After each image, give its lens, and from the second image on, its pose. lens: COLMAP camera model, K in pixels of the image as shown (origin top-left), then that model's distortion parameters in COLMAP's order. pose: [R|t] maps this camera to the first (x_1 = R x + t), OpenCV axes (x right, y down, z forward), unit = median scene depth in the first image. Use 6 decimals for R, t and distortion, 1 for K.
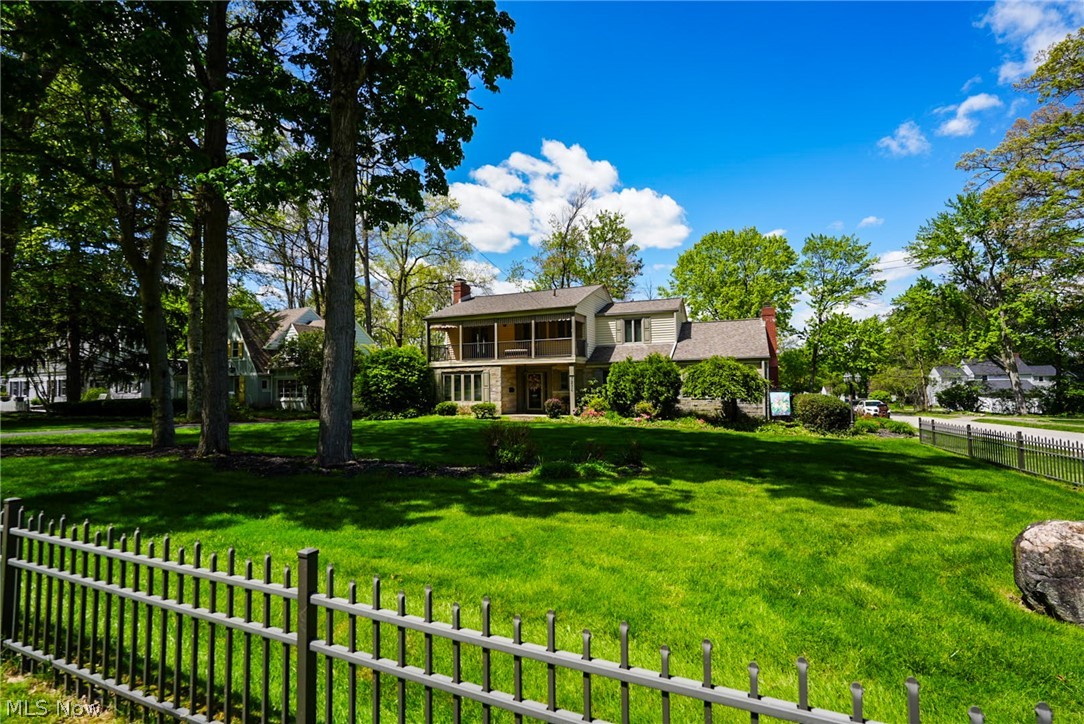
lens RADIAL K [[475.0, 0, 542.0], [0, 475.0, 362.0], [0, 0, 1]] dist [-0.001343, 0.000189]
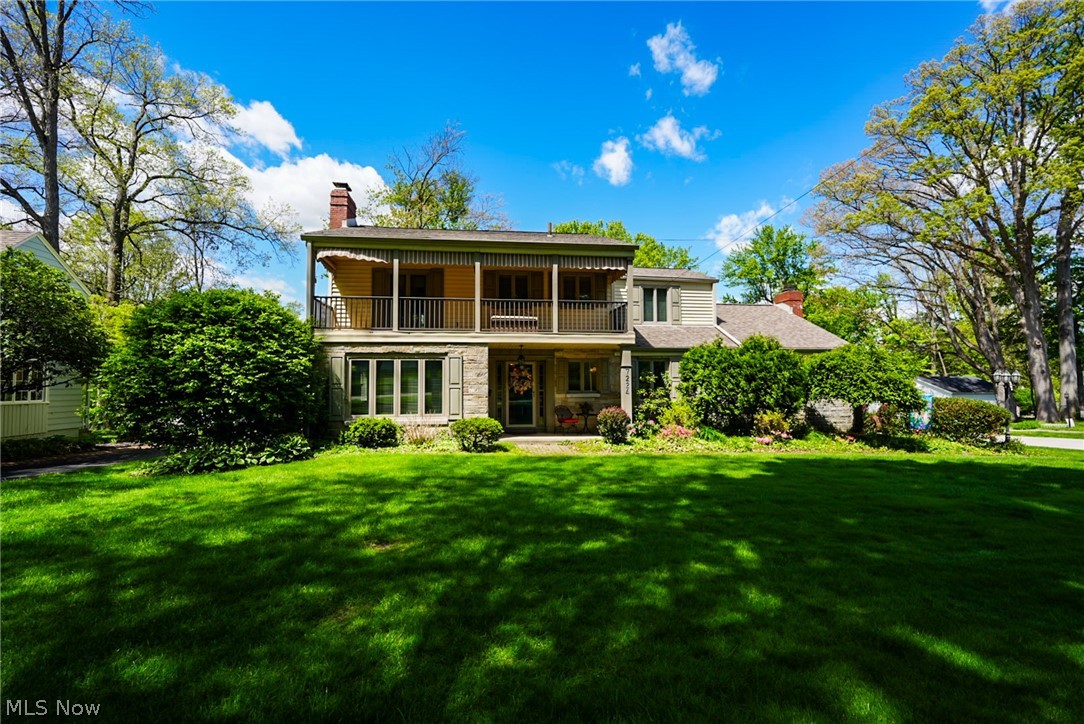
lens RADIAL K [[472.3, 0, 543.2], [0, 472.3, 364.2], [0, 0, 1]] dist [-0.010436, 0.000417]
pose [[0.861944, 0.034210, 0.505849, -0.283953], [-0.032074, 0.999402, -0.012936, 0.032585], [-0.505989, -0.005074, 0.862525, 0.507008]]
